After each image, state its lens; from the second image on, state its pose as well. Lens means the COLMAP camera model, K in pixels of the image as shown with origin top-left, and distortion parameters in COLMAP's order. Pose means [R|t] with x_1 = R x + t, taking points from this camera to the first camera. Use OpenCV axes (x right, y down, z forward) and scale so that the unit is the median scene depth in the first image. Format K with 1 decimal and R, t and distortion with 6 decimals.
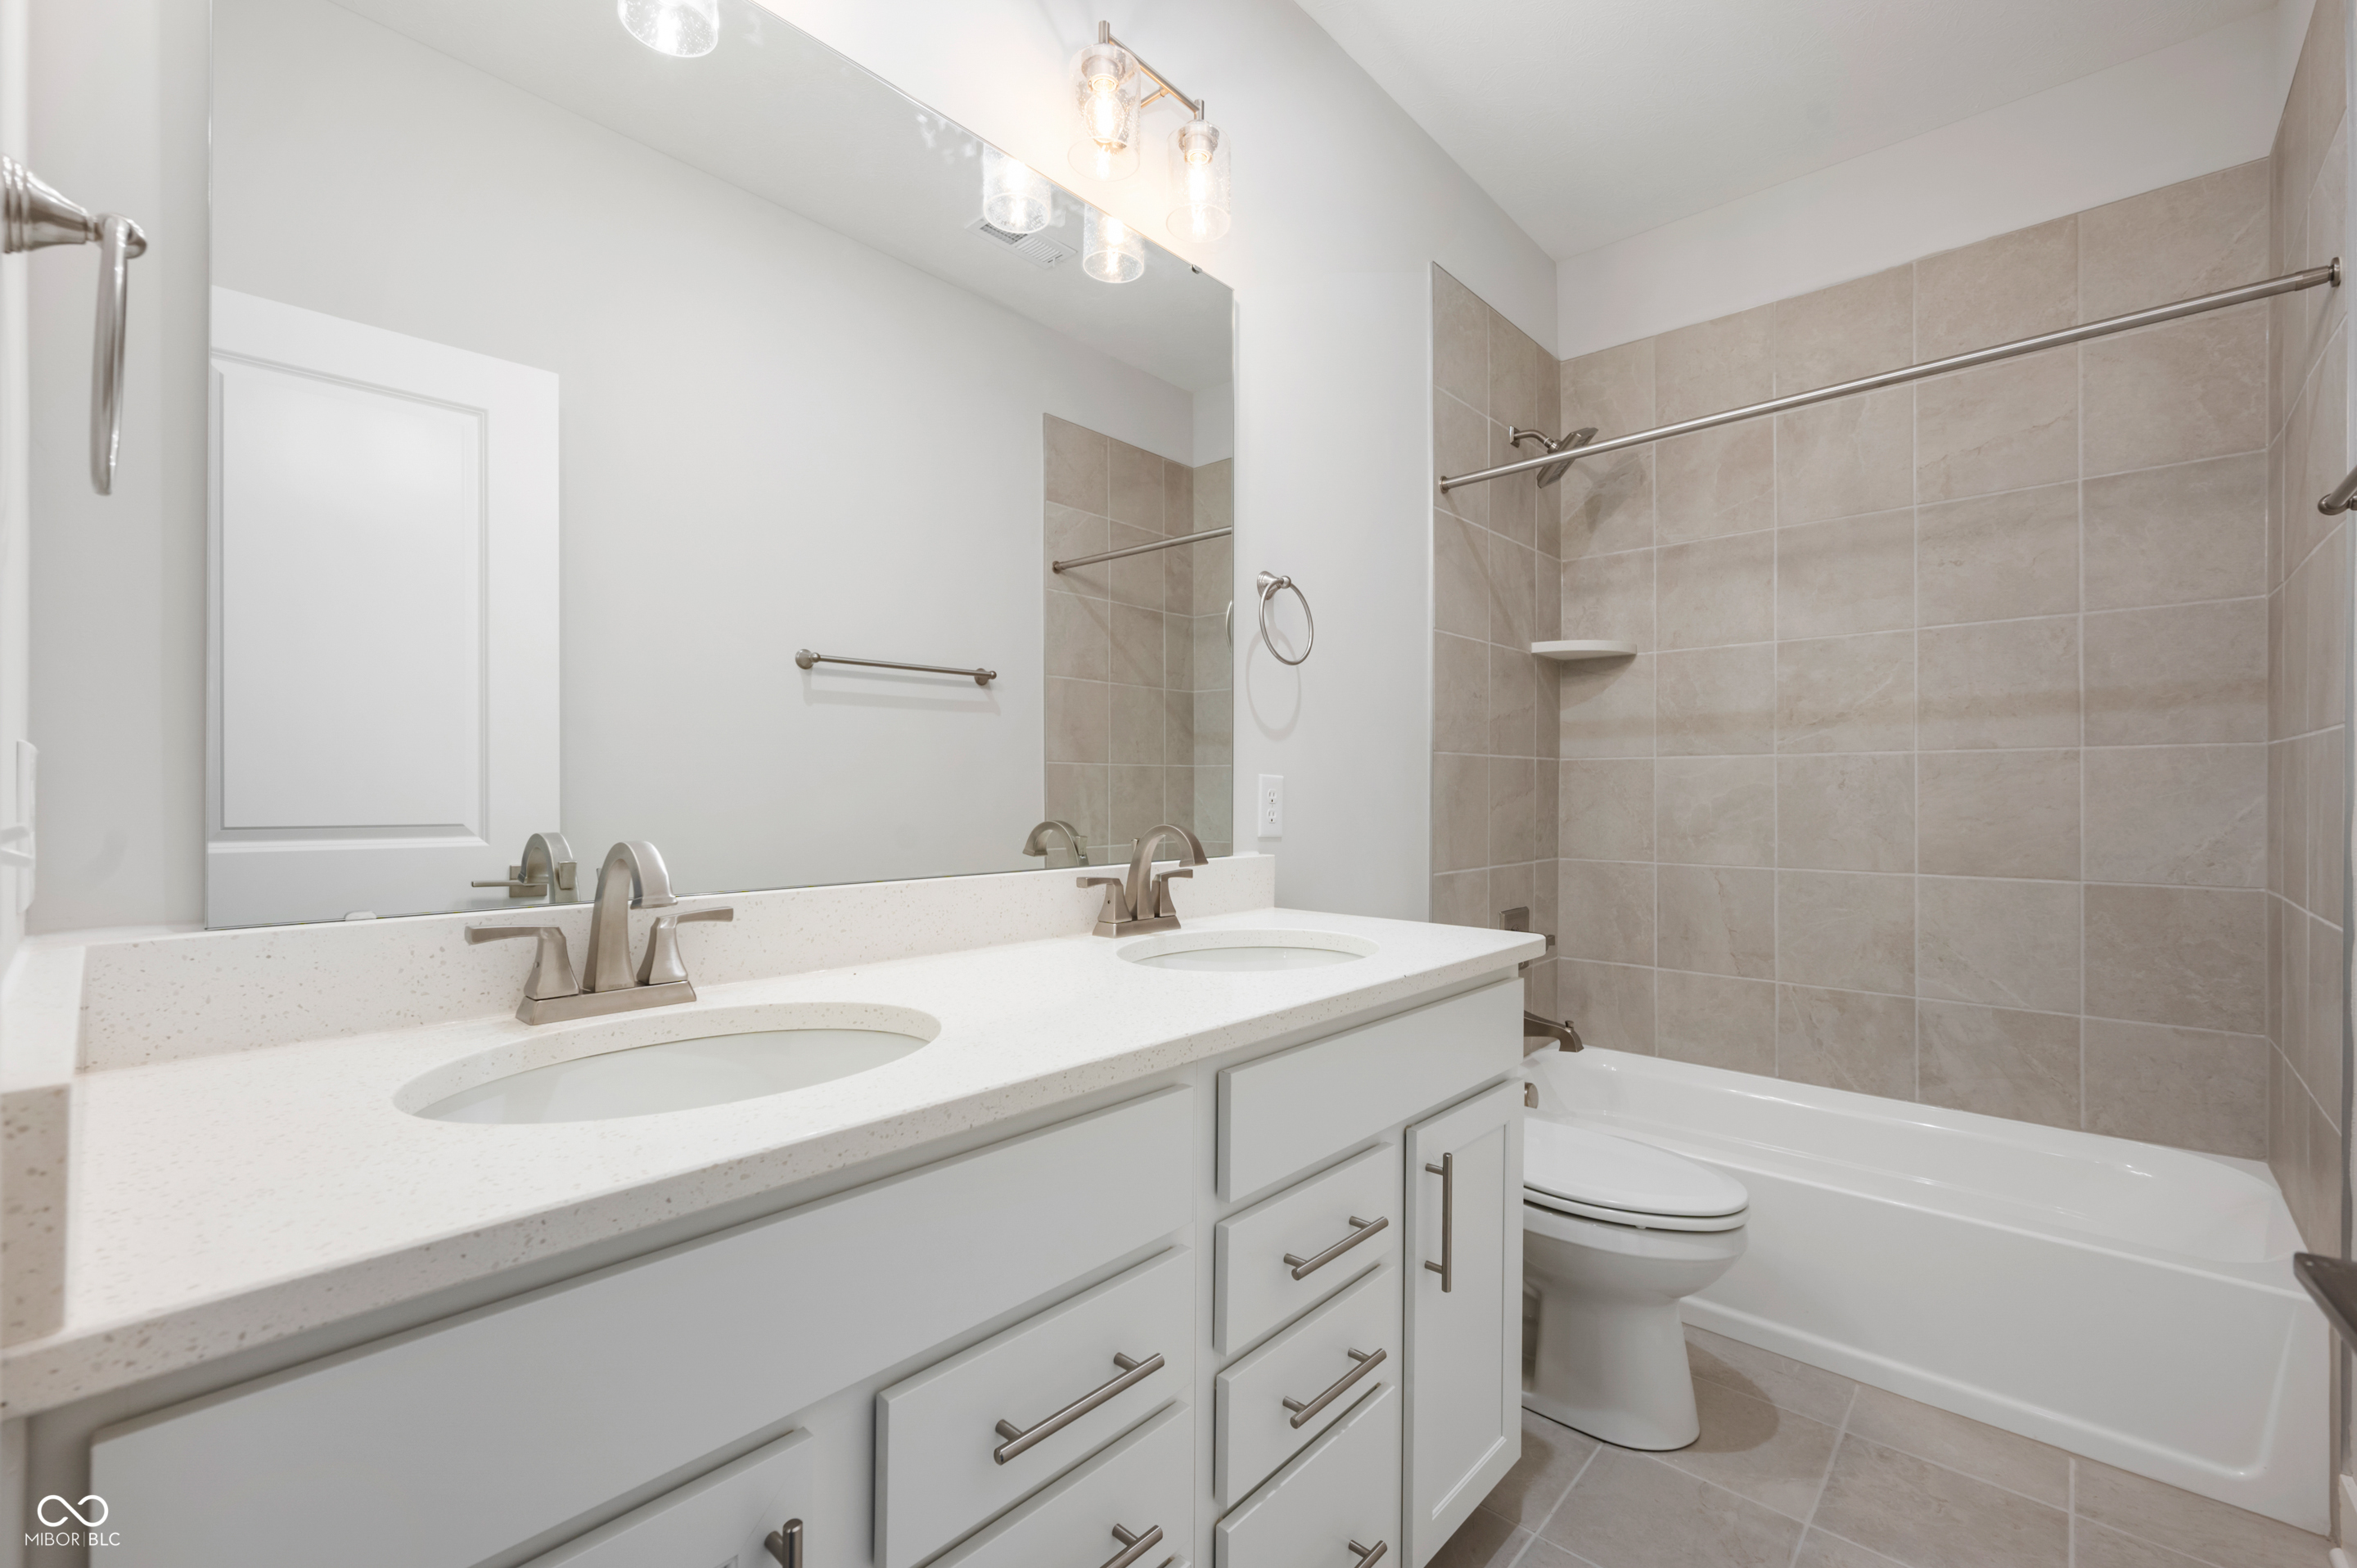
lens RADIAL K [[1004.1, 0, 1178.5], [0, 1004.1, 784.0], [0, 0, 1]] dist [0.000000, 0.000059]
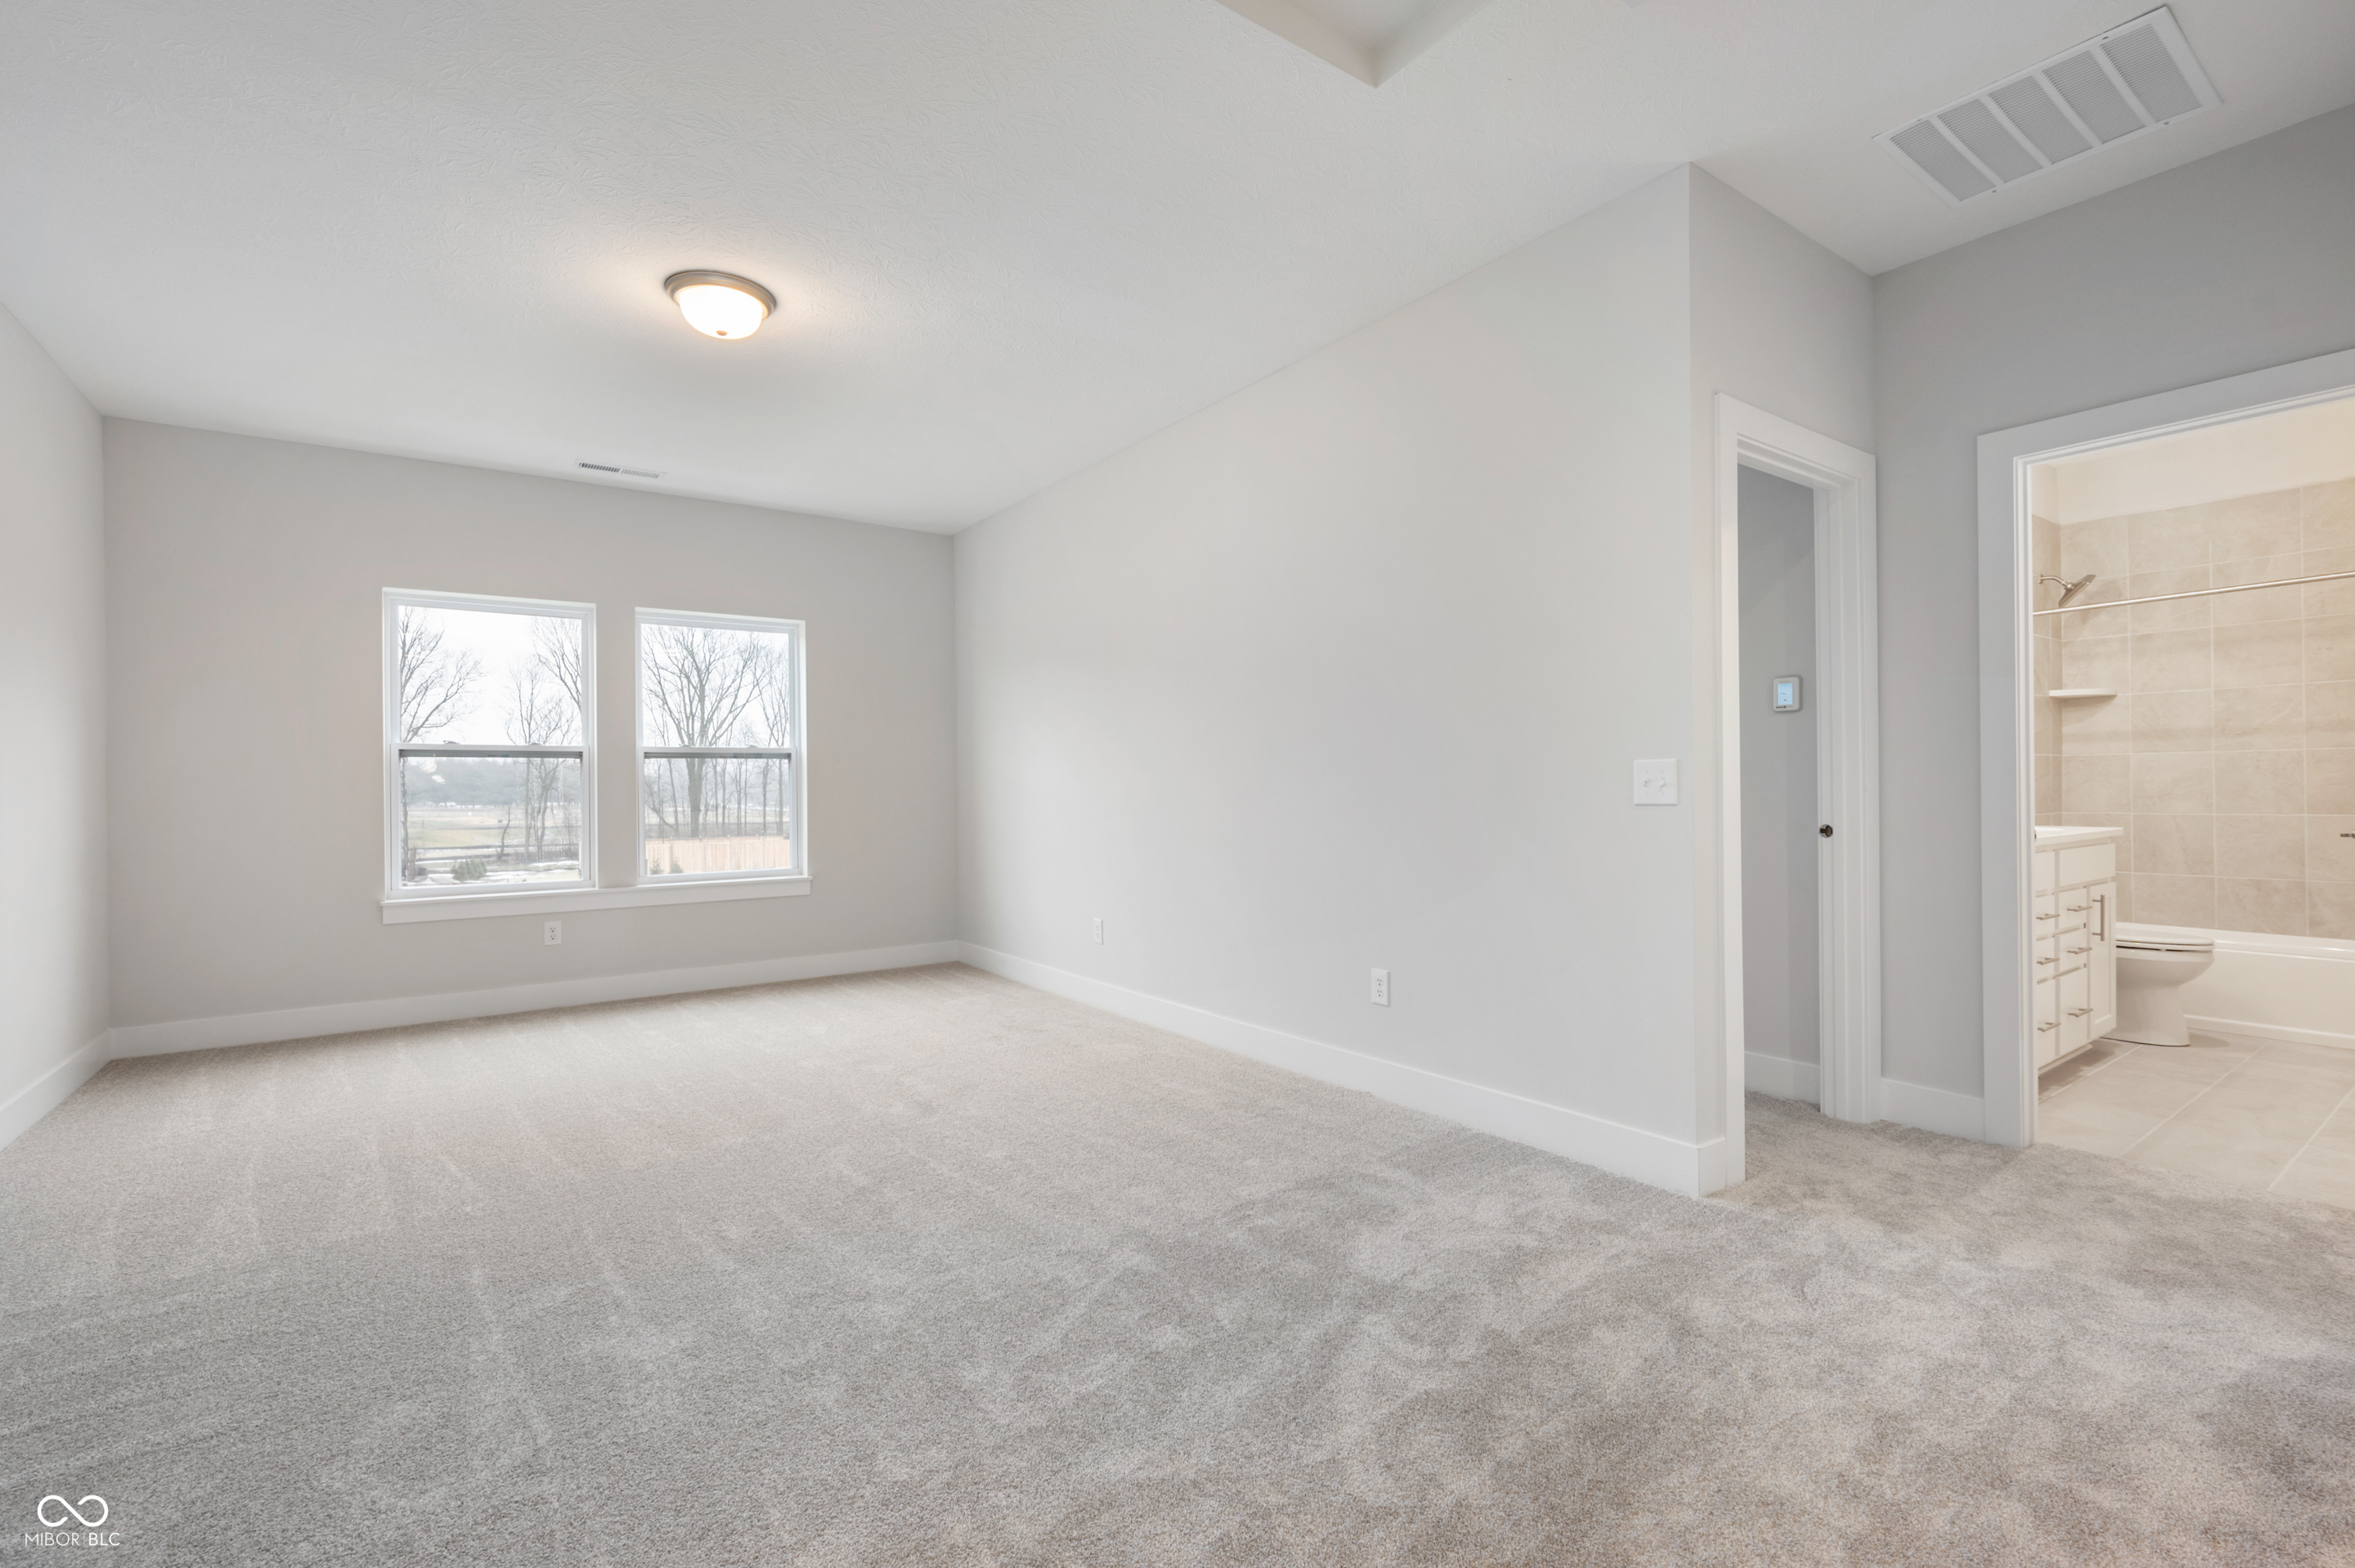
lens RADIAL K [[1054.4, 0, 1177.5], [0, 1054.4, 784.0], [0, 0, 1]] dist [0.000263, -0.000059]
pose [[0.978567, -0.011876, -0.205588, -0.837665], [0.012267, 0.999925, 0.000630, 0.005626], [0.205565, -0.003138, 0.978638, -1.237378]]
